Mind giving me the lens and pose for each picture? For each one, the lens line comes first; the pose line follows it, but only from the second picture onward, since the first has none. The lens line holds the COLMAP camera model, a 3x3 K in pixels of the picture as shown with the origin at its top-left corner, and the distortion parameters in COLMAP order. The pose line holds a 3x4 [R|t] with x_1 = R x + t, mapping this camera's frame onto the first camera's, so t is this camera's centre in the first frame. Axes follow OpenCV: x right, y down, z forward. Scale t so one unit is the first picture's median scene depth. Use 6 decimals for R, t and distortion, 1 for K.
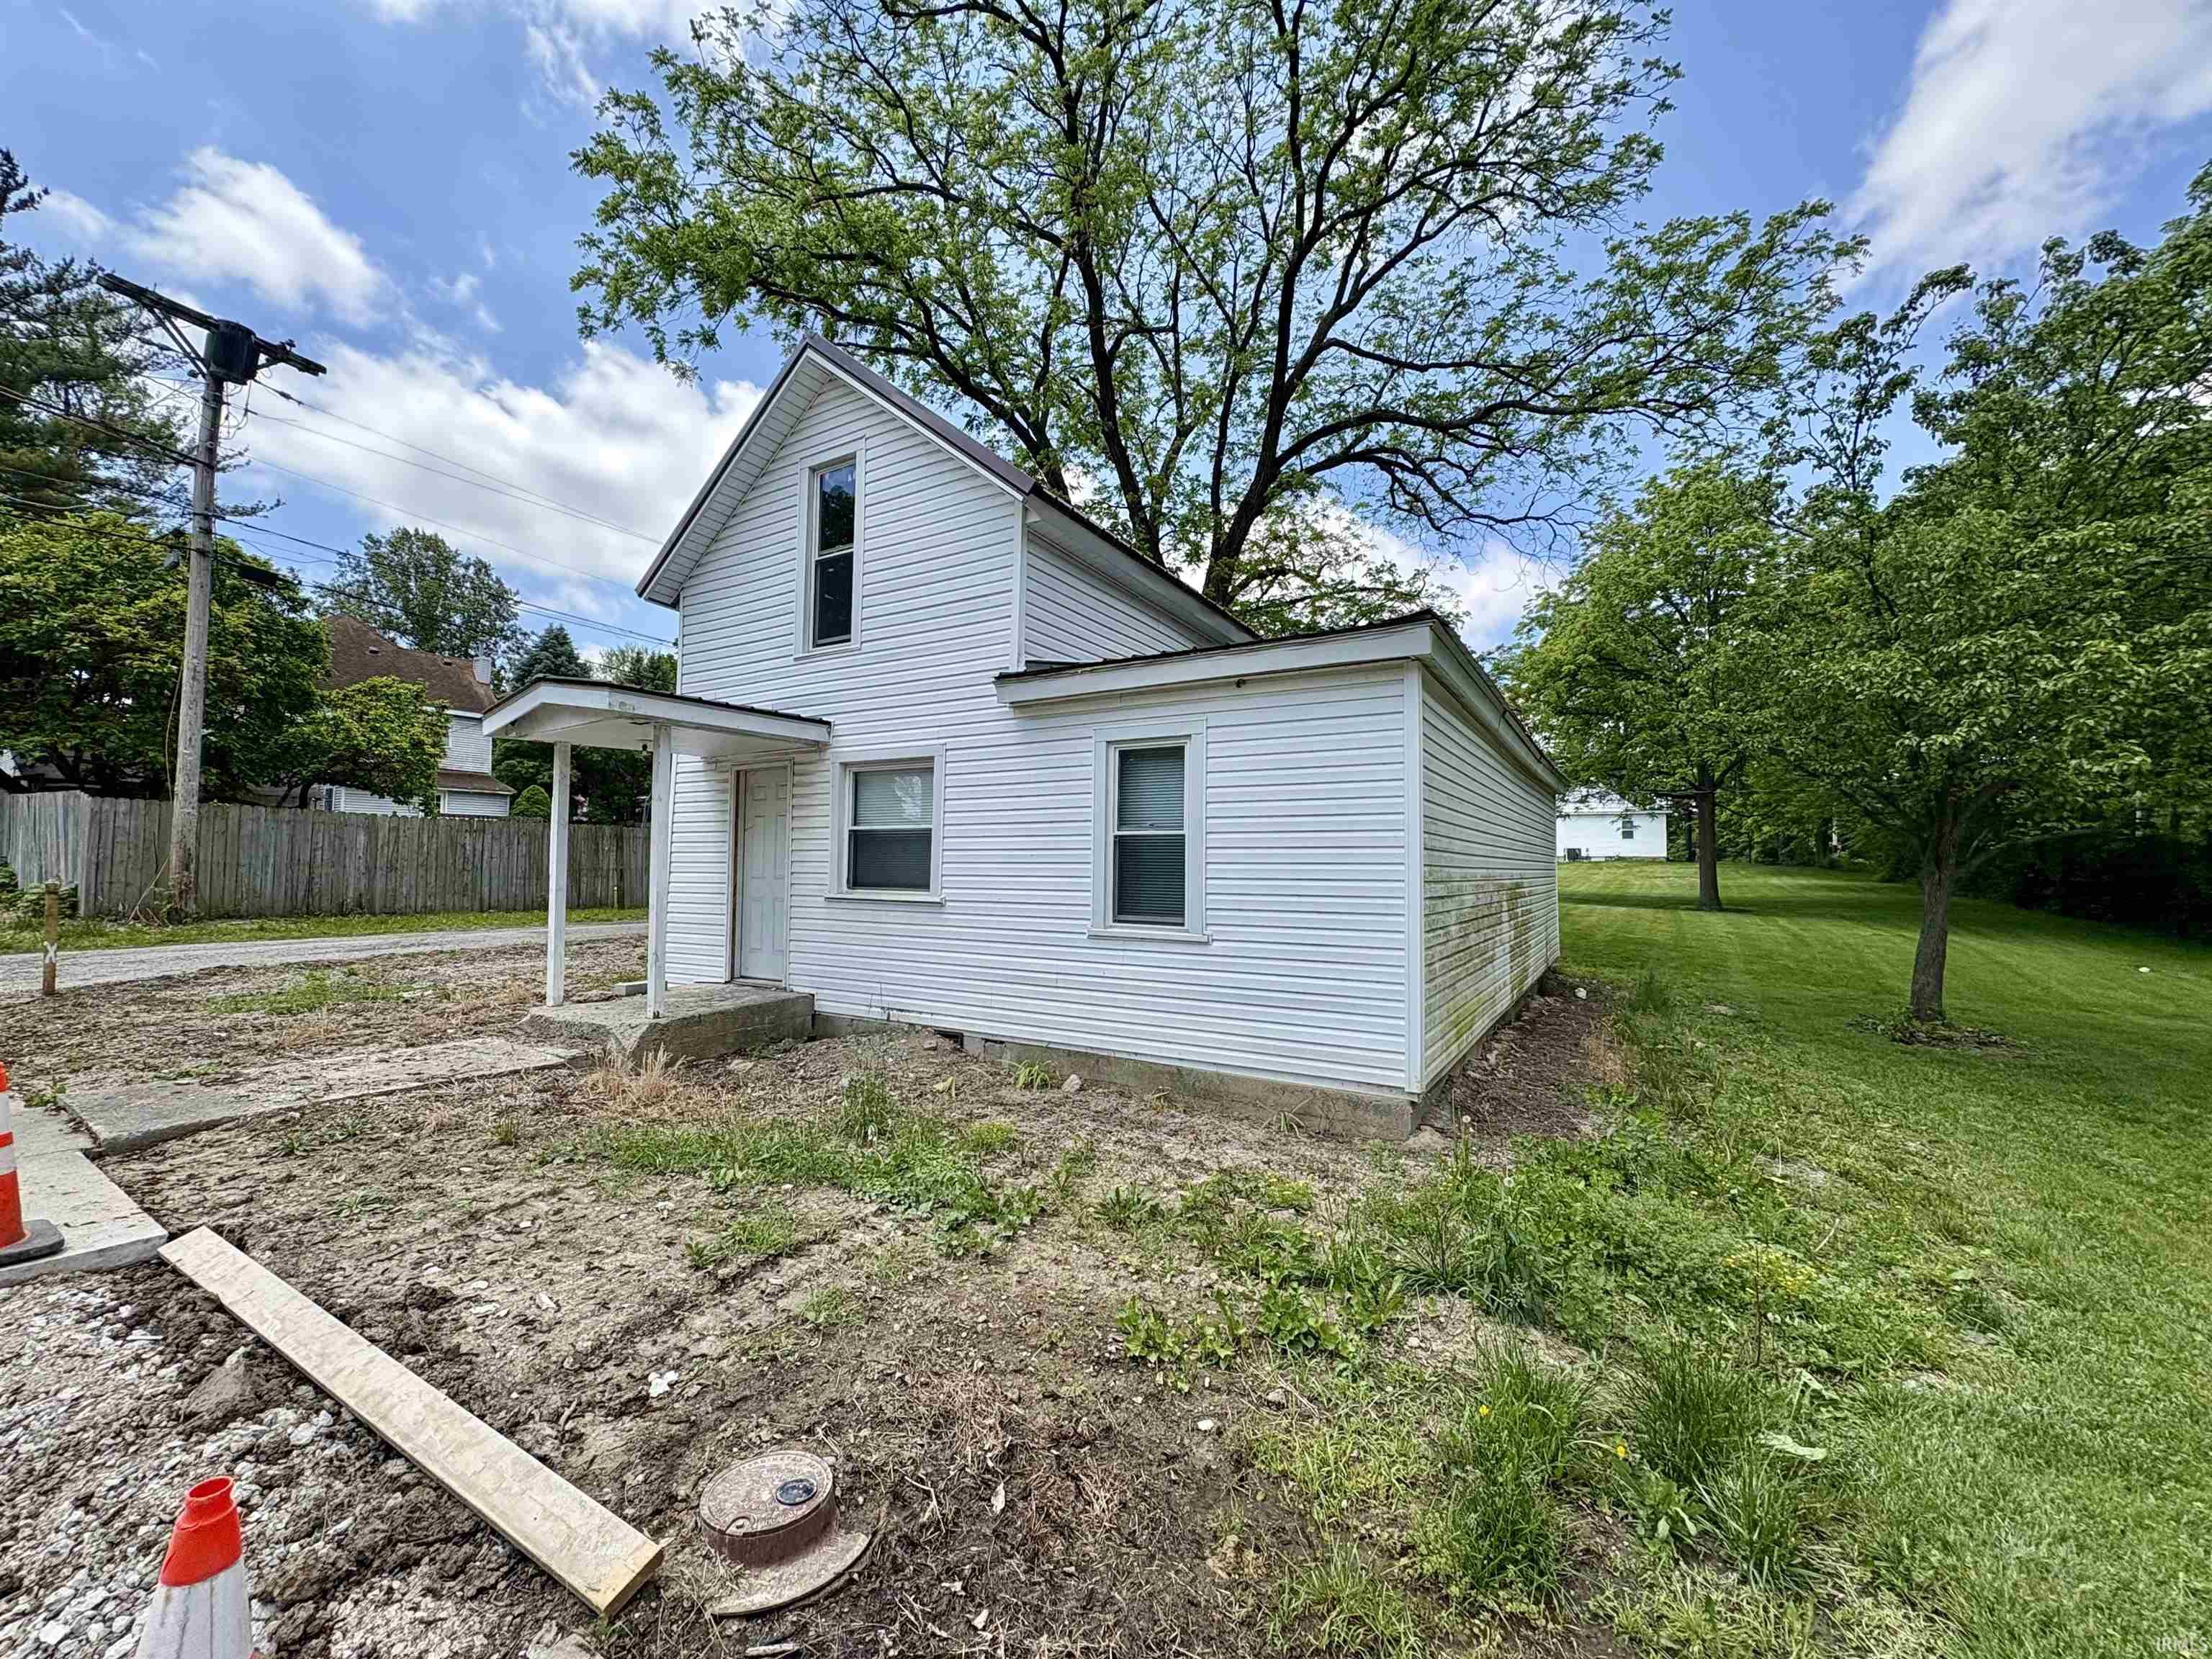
lens RADIAL K [[876.9, 0, 1103.3], [0, 876.9, 829.9], [0, 0, 1]] dist [0.002701, 0.000062]
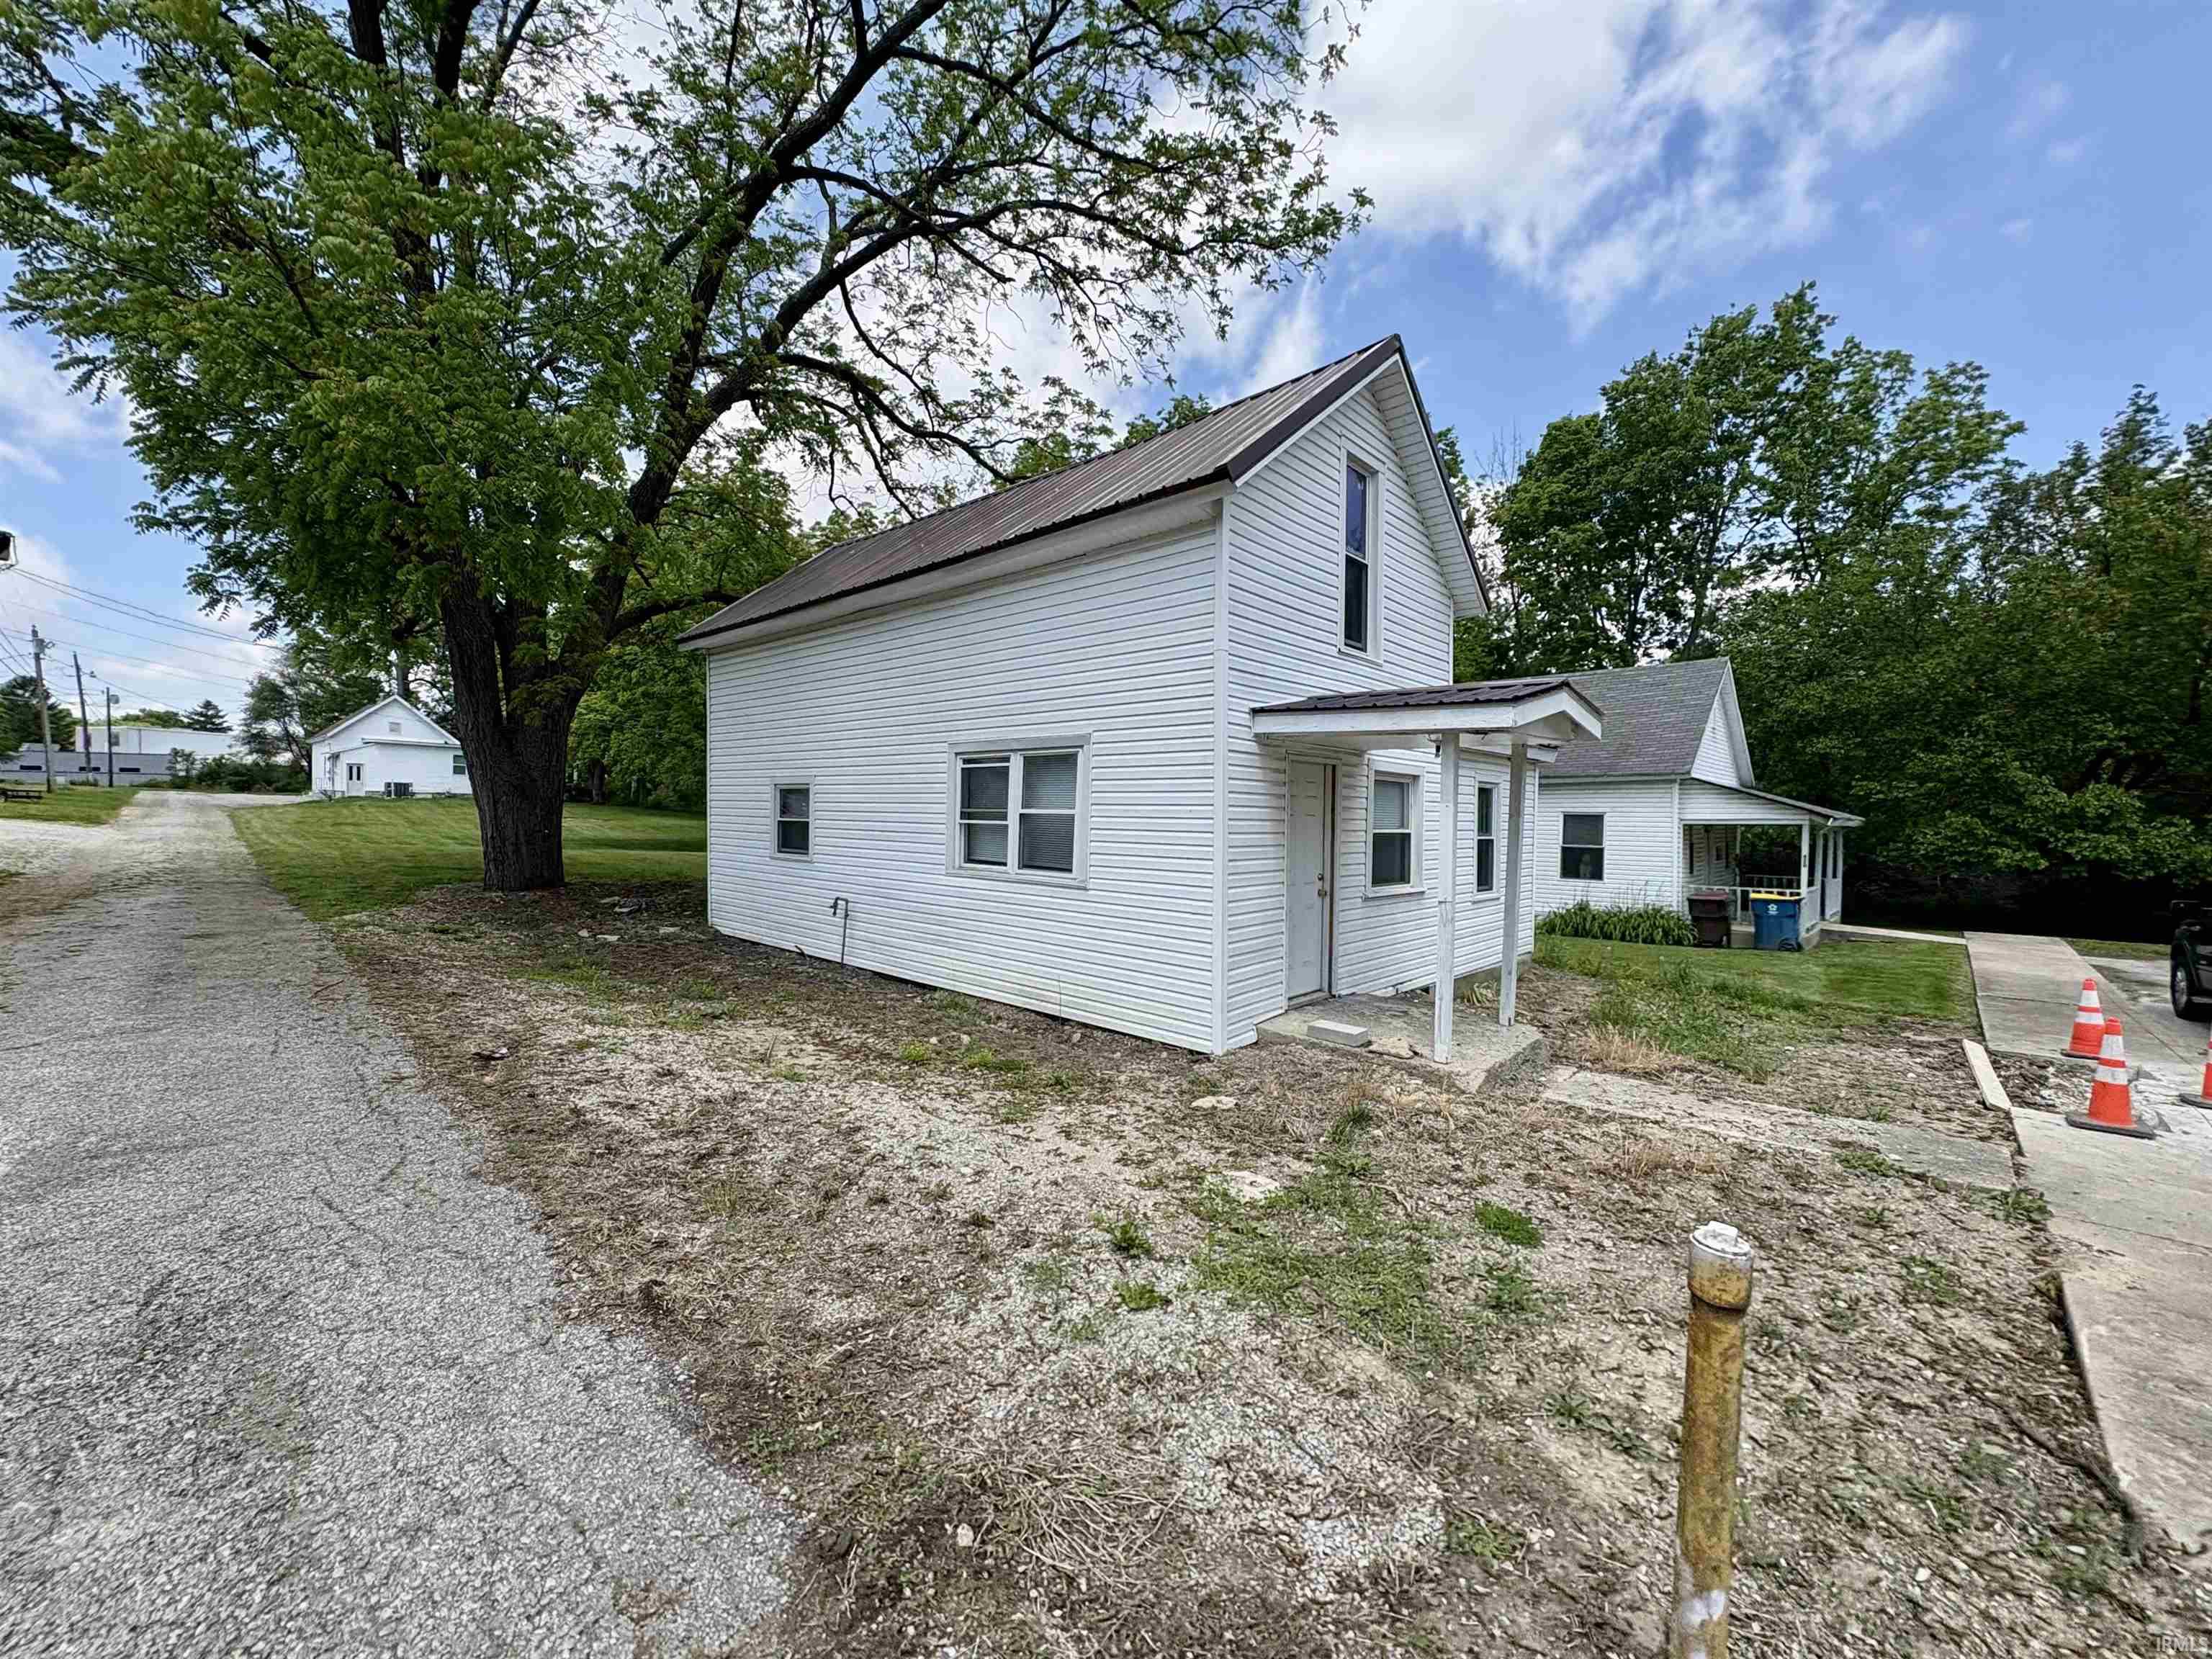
lens RADIAL K [[876.9, 0, 1112.3], [0, 876.9, 827.7], [0, 0, 1]] dist [0.002701, 0.000062]
pose [[0.192268, -0.019137, 0.981156, -1.485044], [-0.058576, 0.997803, 0.030941, -0.022051], [-0.979593, -0.063421, 0.190725, 1.168431]]
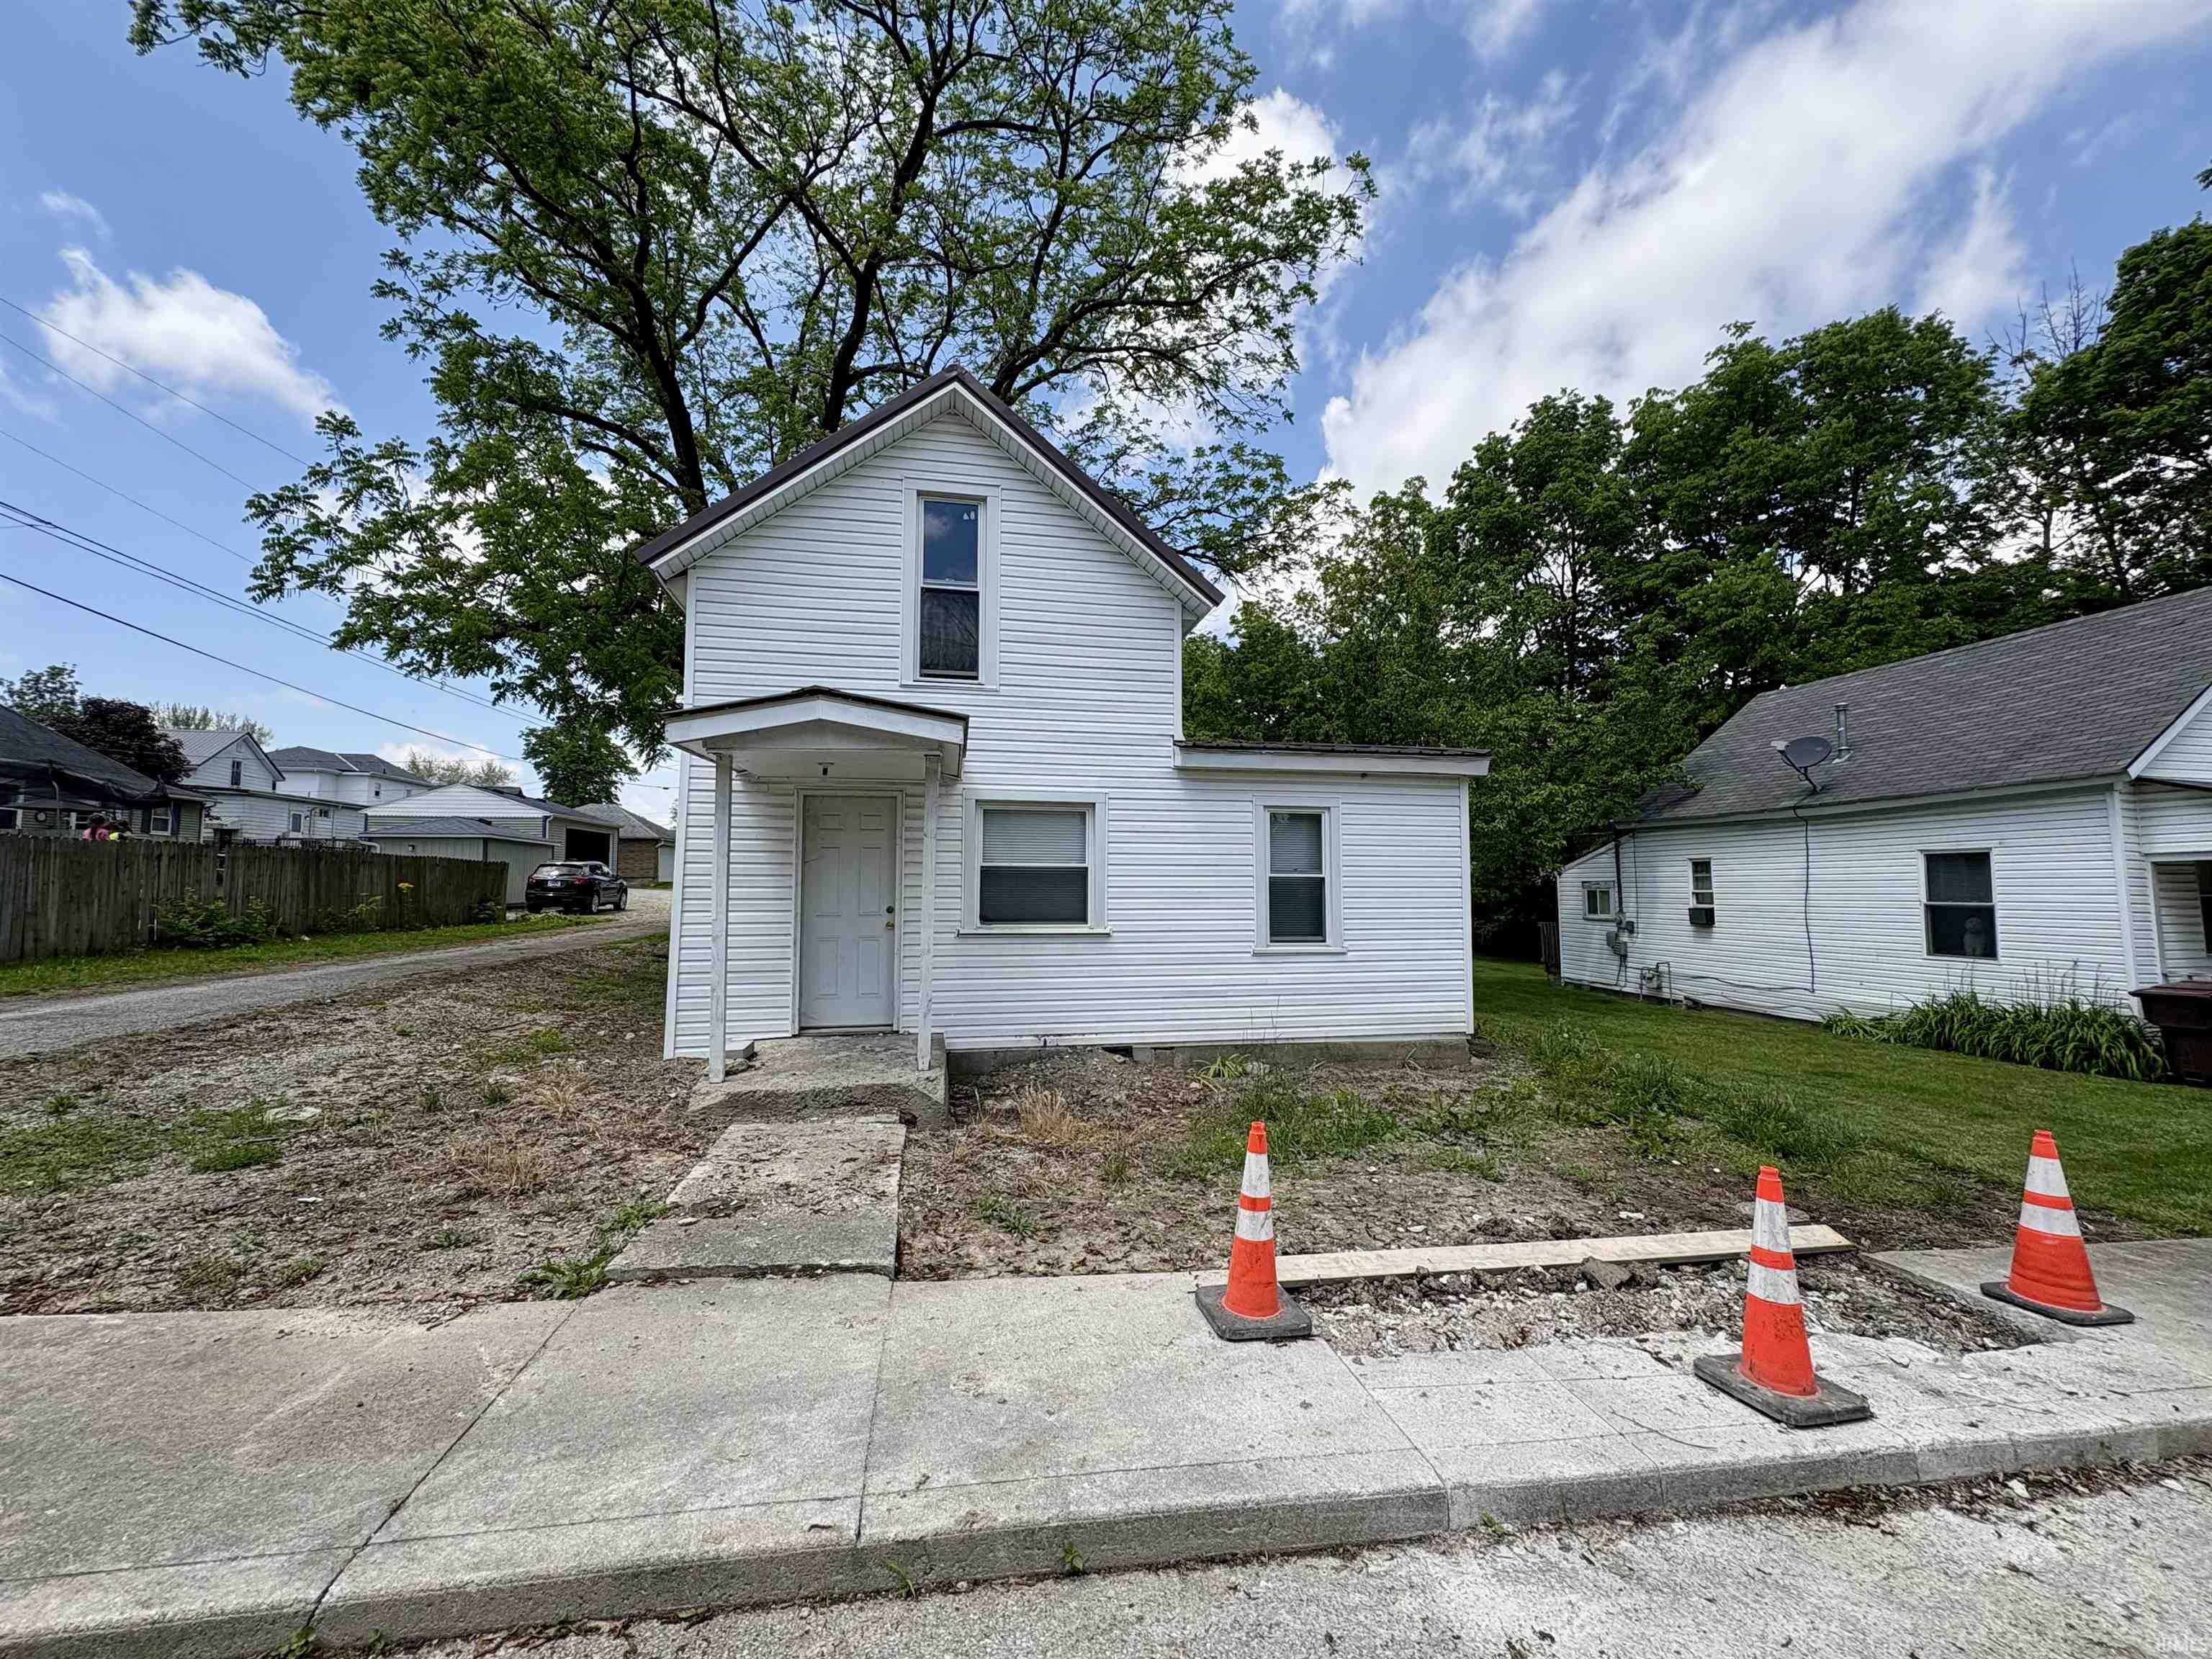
lens RADIAL K [[876.9, 0, 1103.1], [0, 876.9, 834.3], [0, 0, 1]] dist [0.002701, 0.000062]
pose [[0.736828, 0.034200, 0.675214, -0.925912], [-0.026392, 0.999413, -0.021820, -0.019888], [-0.675565, -0.001743, 0.737299, 0.163722]]
